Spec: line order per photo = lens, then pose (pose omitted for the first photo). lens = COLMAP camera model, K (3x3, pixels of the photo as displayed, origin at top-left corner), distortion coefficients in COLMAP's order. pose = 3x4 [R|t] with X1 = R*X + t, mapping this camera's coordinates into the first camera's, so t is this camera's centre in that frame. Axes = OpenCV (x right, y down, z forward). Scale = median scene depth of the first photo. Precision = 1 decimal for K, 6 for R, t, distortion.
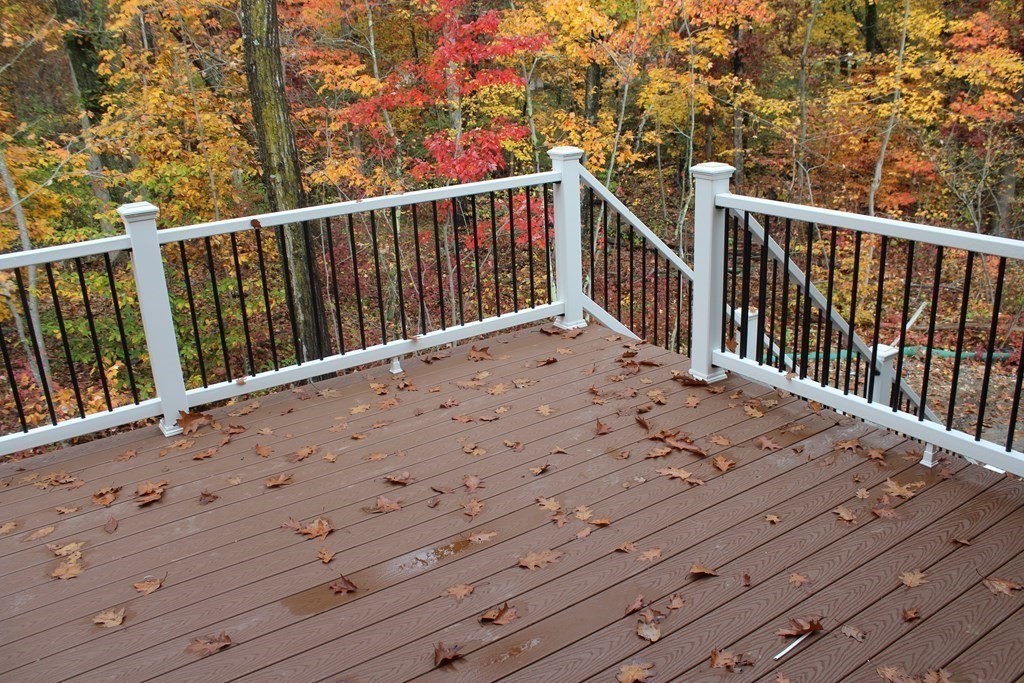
lens RADIAL K [[876.4, 0, 512.0], [0, 876.4, 341.5], [0, 0, 1]] dist [-0.172888, 0.171893]
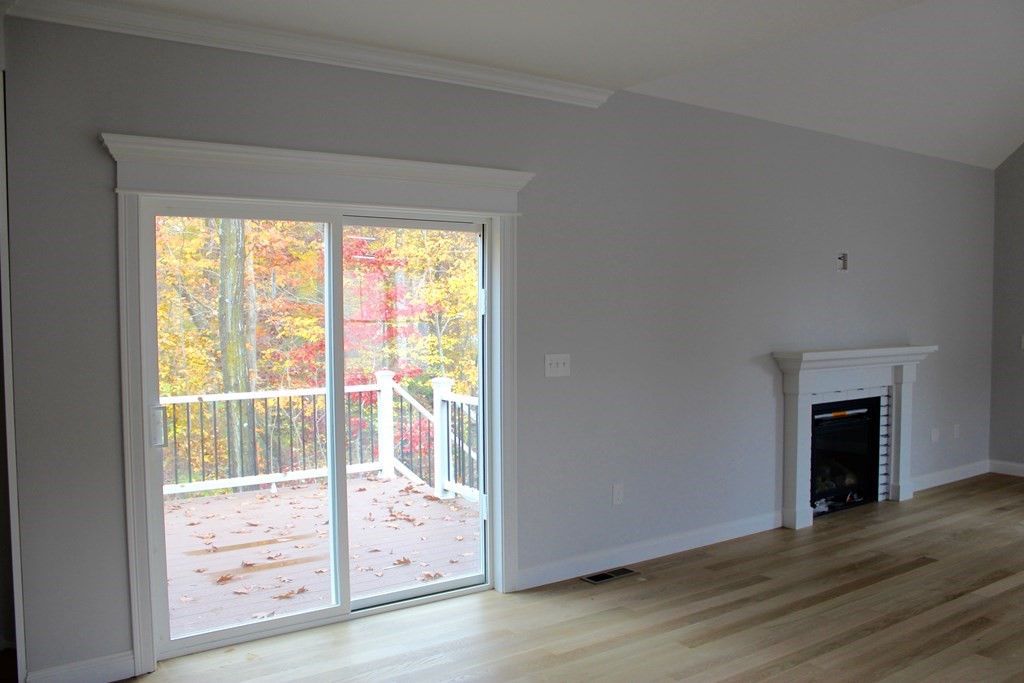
lens RADIAL K [[876.4, 0, 512.0], [0, 876.4, 341.5], [0, 0, 1]] dist [-0.172888, 0.171893]
pose [[0.999289, 0.035058, 0.013869, 0.279691], [-0.029660, 0.958108, -0.284868, 0.202632], [-0.023275, 0.284254, 0.958466, -0.674937]]
